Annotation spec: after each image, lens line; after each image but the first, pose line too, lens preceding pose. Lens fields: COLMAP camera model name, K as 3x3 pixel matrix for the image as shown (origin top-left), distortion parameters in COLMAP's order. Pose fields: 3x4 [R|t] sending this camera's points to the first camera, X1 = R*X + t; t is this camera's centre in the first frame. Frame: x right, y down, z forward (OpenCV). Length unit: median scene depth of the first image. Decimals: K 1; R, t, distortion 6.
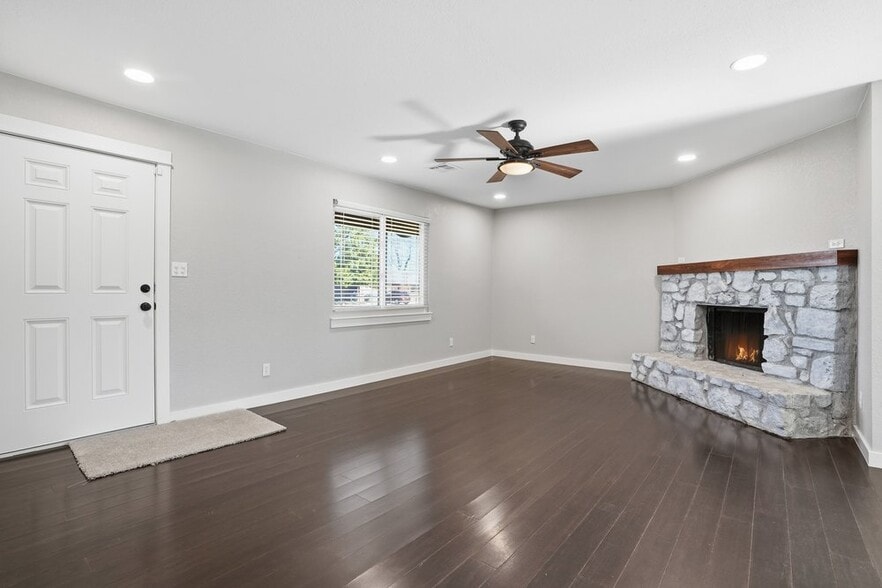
lens RADIAL K [[417.2, 0, 442.2], [0, 417.2, 296.6], [0, 0, 1]] dist [-0.004243, 0.000314]
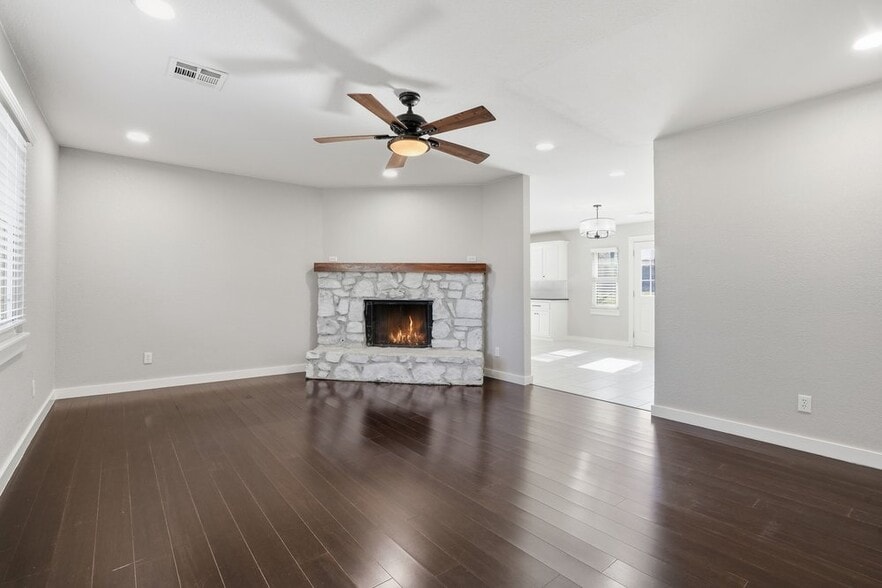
lens RADIAL K [[417.2, 0, 443.2], [0, 417.2, 288.1], [0, 0, 1]] dist [-0.004243, 0.000314]
pose [[0.236973, -0.002049, 0.971514, -0.545907], [0.007929, 0.999969, 0.000175, -0.013070], [-0.971484, 0.007661, 0.236982, 0.618783]]
